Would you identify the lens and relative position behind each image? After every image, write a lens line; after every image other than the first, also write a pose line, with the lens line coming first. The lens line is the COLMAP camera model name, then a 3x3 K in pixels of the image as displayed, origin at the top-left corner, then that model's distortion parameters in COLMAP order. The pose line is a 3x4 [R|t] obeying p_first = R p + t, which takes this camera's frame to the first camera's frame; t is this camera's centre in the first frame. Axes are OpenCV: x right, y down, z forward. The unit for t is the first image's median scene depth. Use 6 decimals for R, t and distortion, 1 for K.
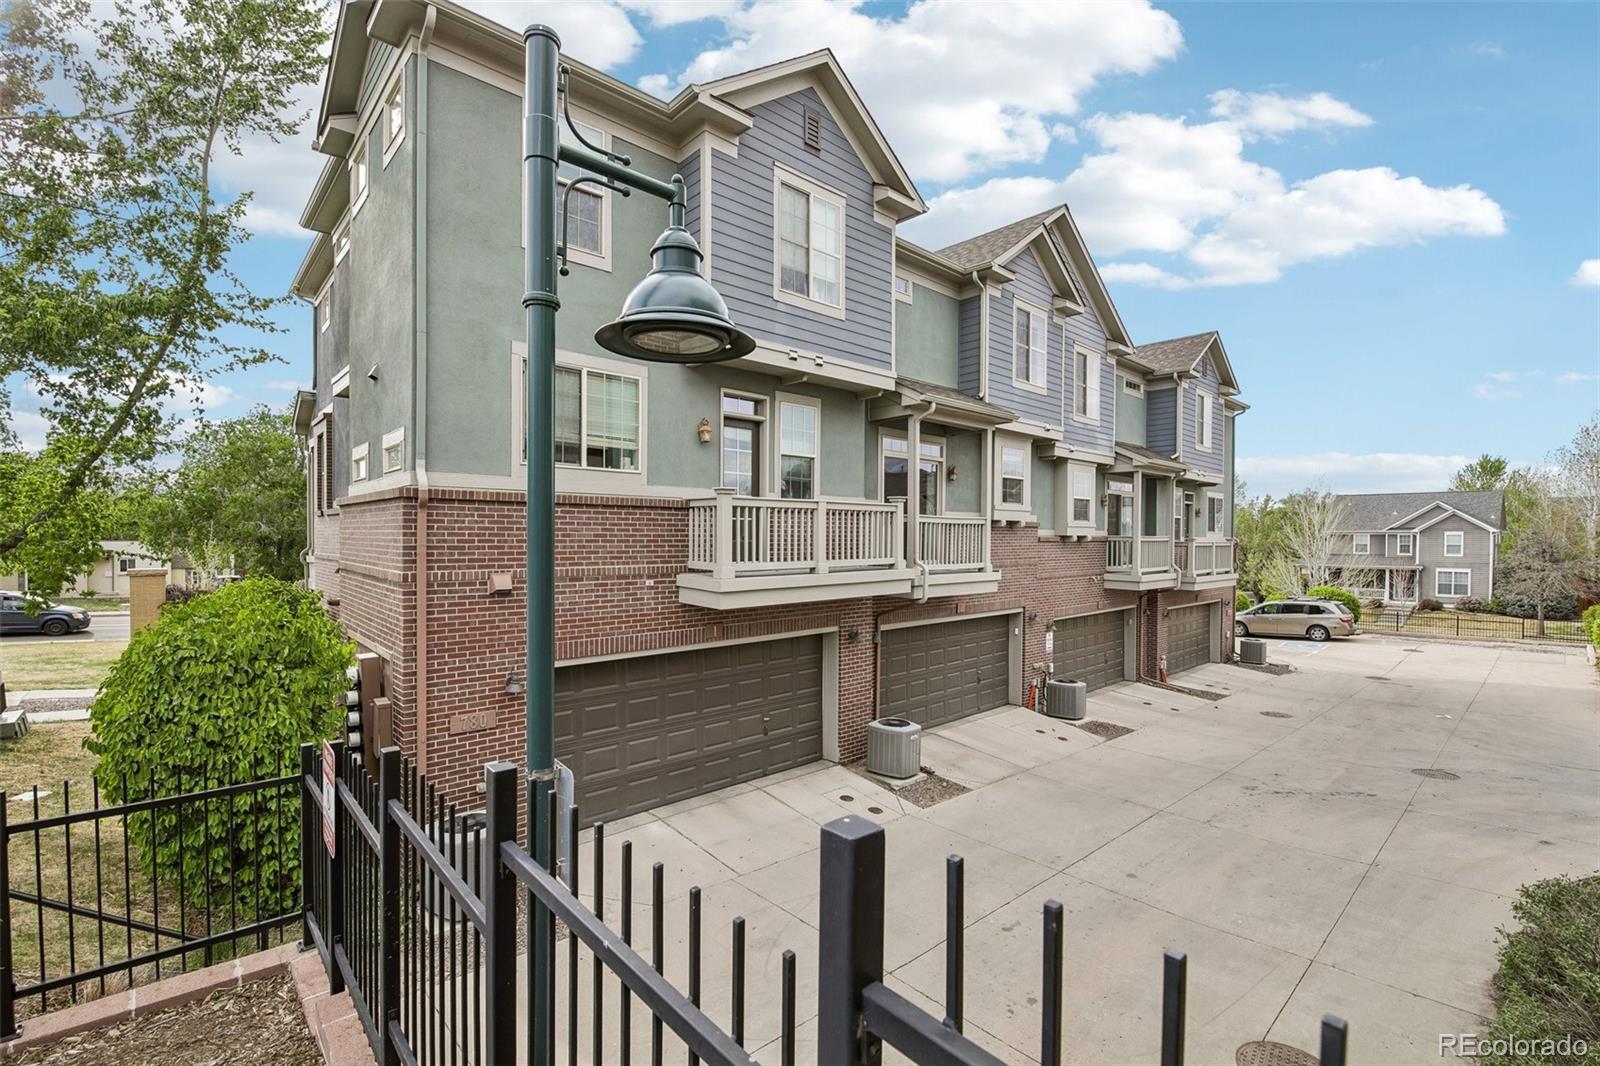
lens RADIAL K [[696.2, 0, 803.8], [0, 696.2, 513.8], [0, 0, 1]] dist [-0.000512, -0.000272]
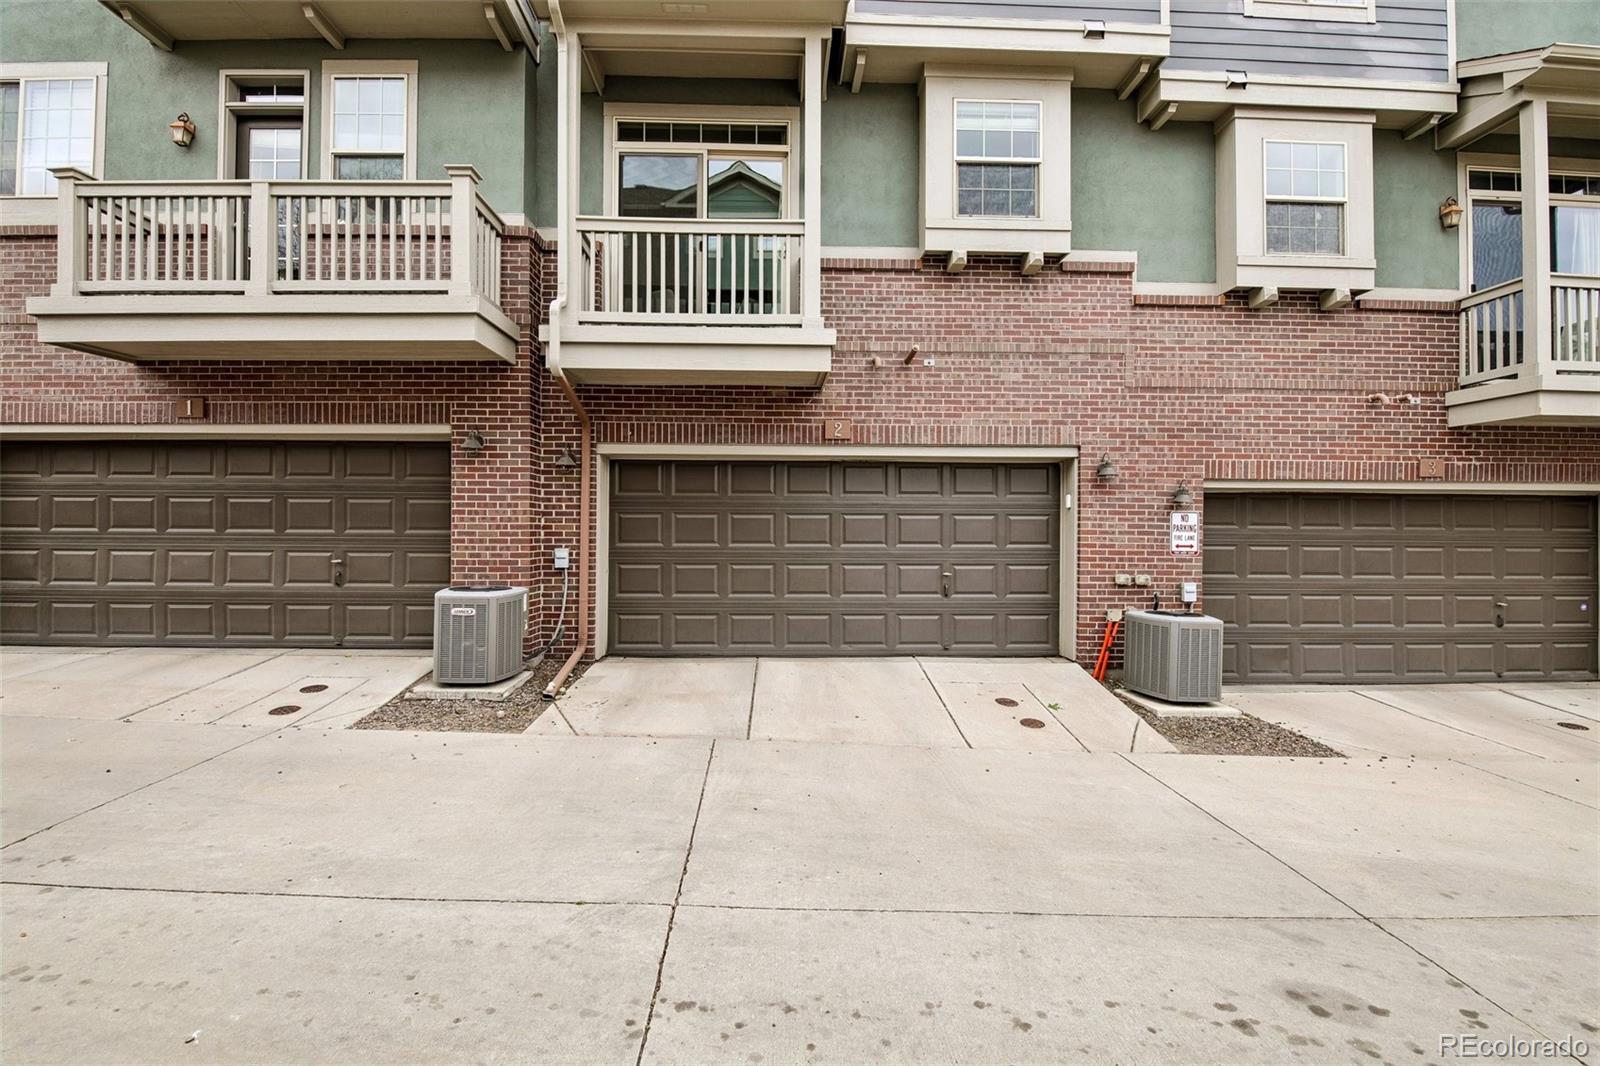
lens RADIAL K [[690.5, 0, 800.4], [0, 690.5, 517.5], [0, 0, 1]] dist [-0.017415, -0.000238]
pose [[0.753443, -0.020093, -0.657206, 0.563293], [0.021033, 0.999758, -0.006453, 0.212759], [0.657176, -0.008961, 0.753684, 0.638476]]
